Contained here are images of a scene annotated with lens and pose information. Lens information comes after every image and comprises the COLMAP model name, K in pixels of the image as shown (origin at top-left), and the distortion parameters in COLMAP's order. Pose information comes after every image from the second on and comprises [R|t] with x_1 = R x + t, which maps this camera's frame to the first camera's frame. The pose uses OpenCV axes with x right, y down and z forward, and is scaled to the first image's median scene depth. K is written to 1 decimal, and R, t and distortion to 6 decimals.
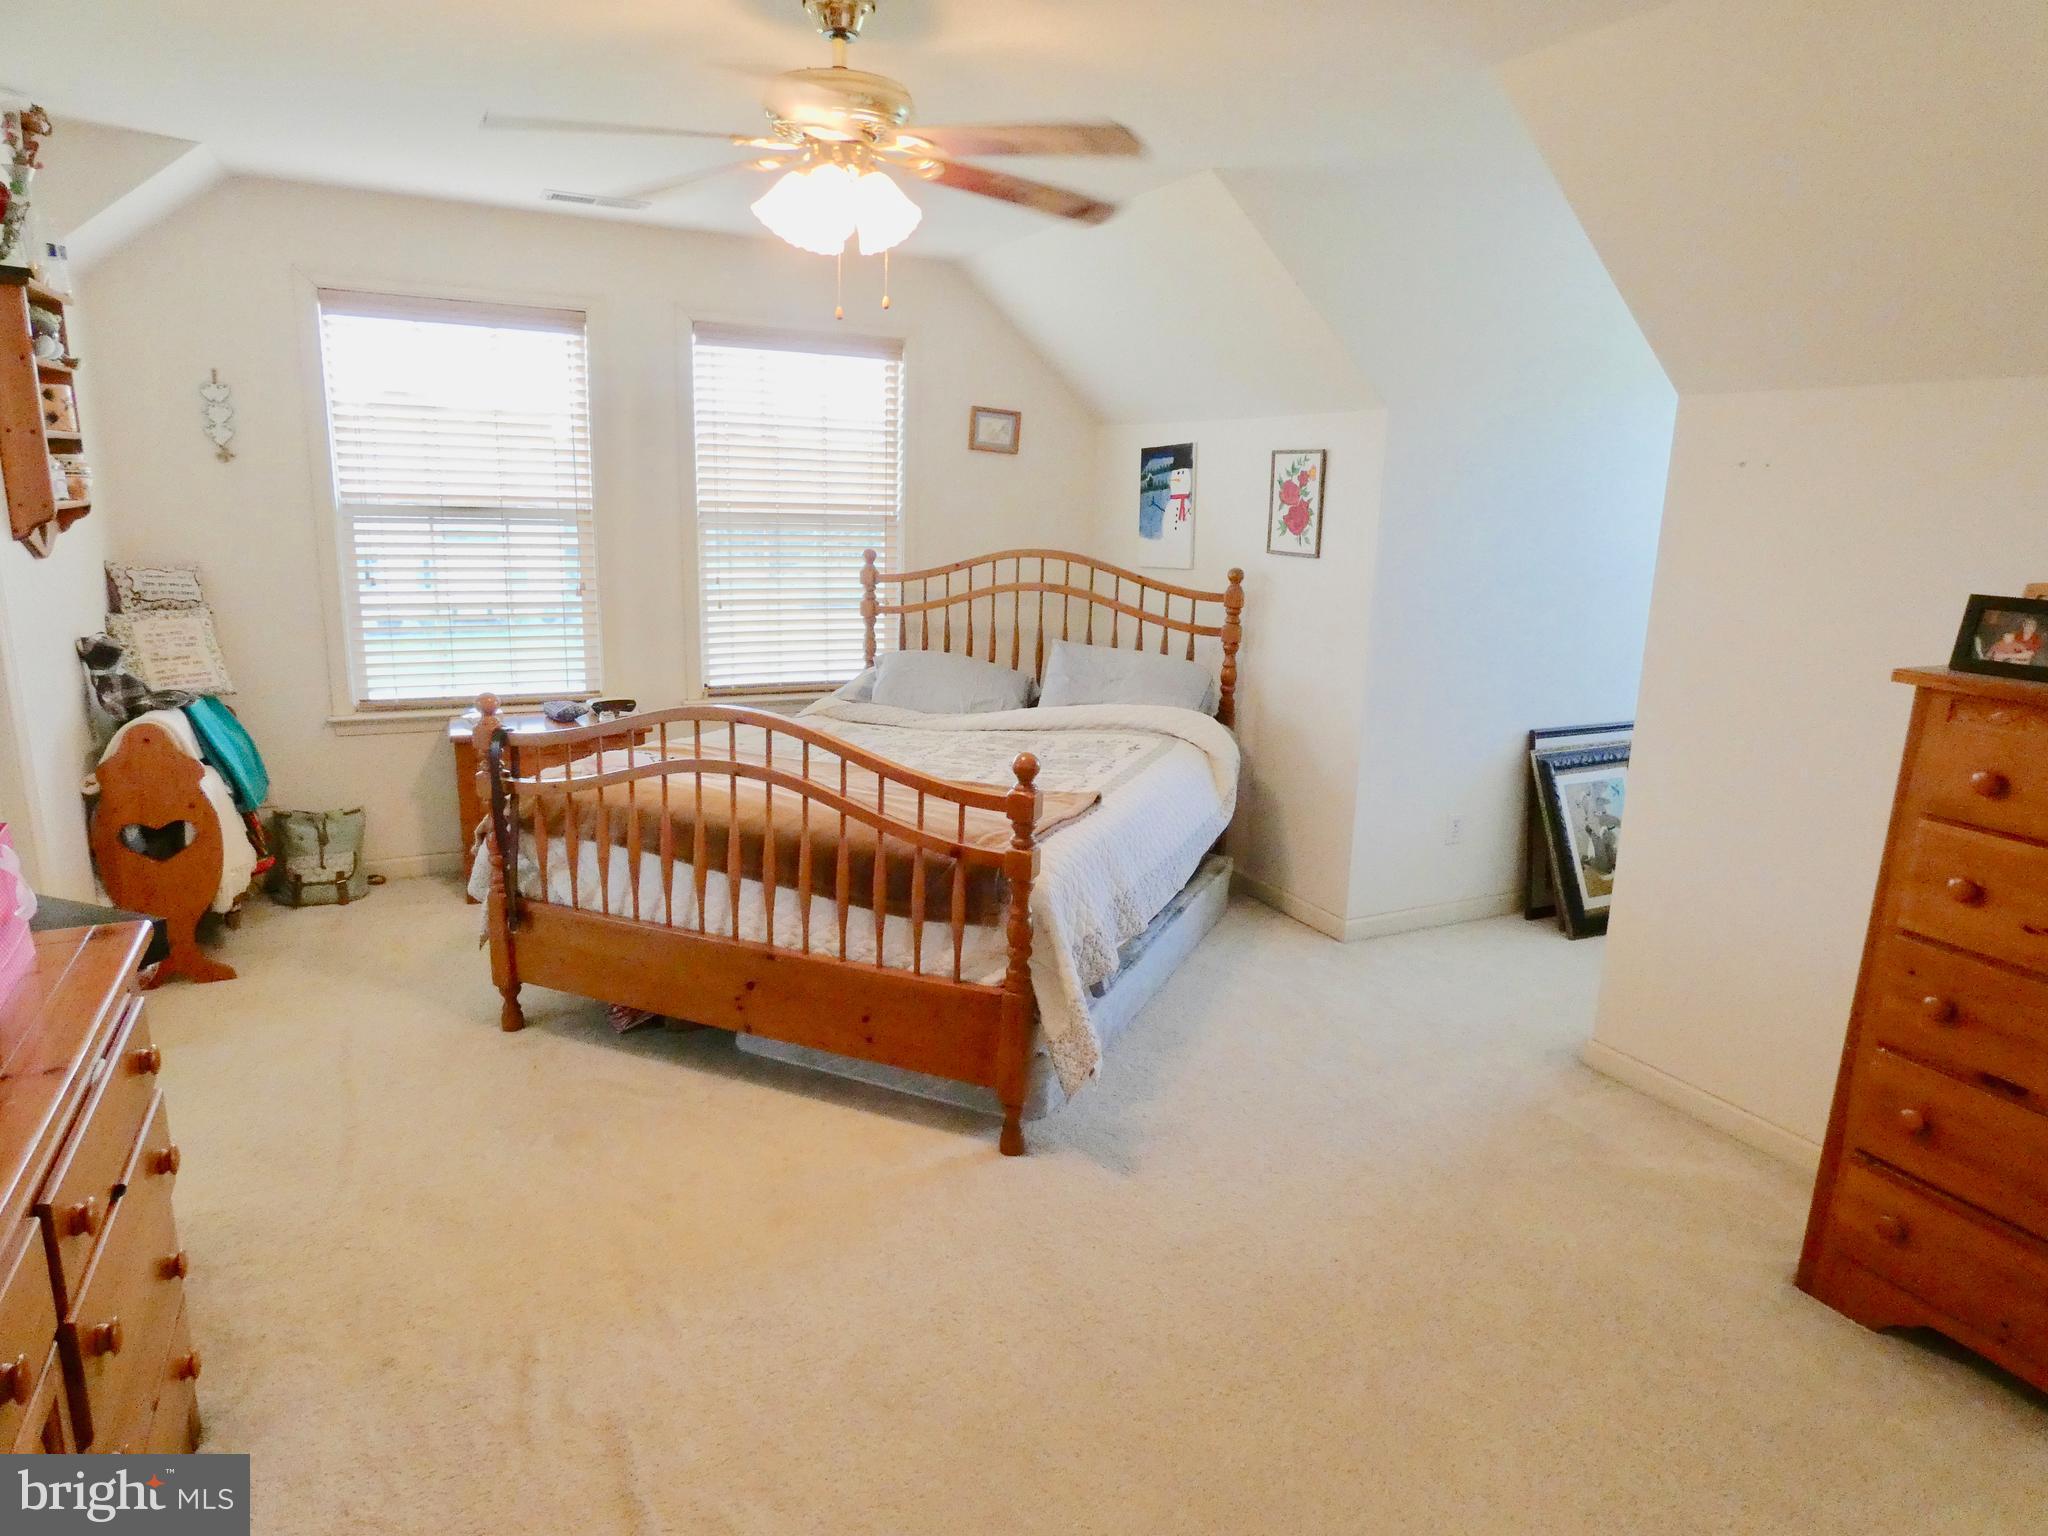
lens RADIAL K [[1239.6, 0, 1013.1], [0, 1239.6, 771.3], [0, 0, 1]] dist [0.004442, 0.003603]
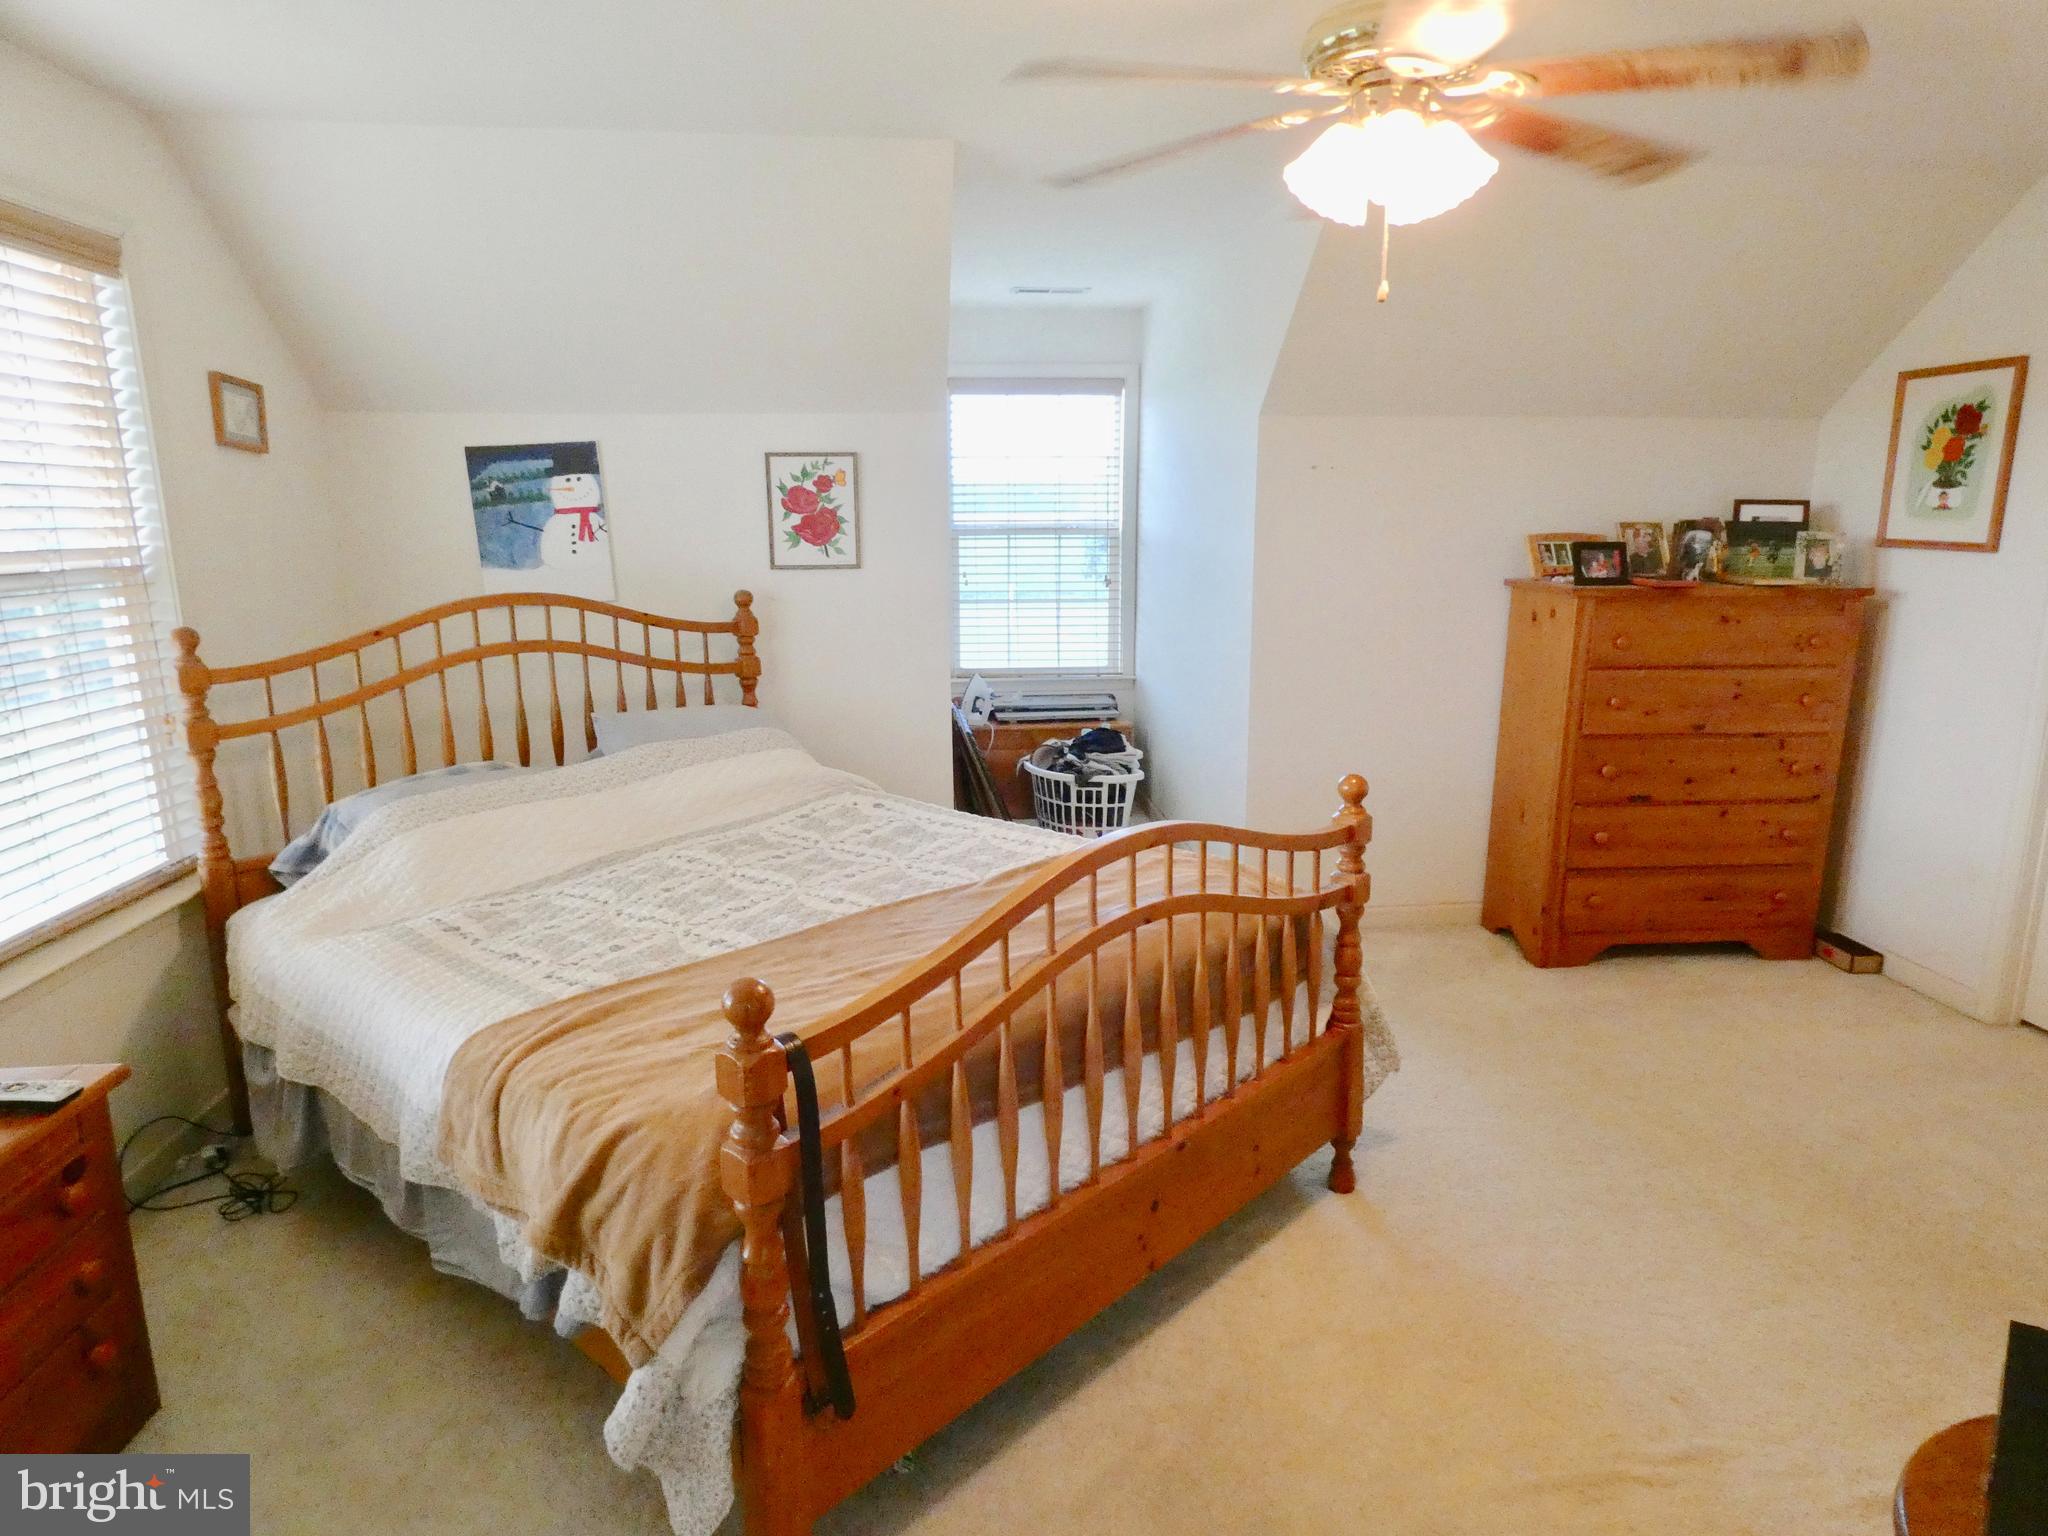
lens RADIAL K [[1221.3, 0, 1024.3], [0, 1221.3, 808.3], [0, 0, 1]] dist [-0.001521, 0.029328]
pose [[0.358739, -0.262947, 0.895637, -0.540717], [0.226177, 0.955396, 0.189898, -0.133730], [-0.905621, 0.134449, 0.402211, 0.493960]]
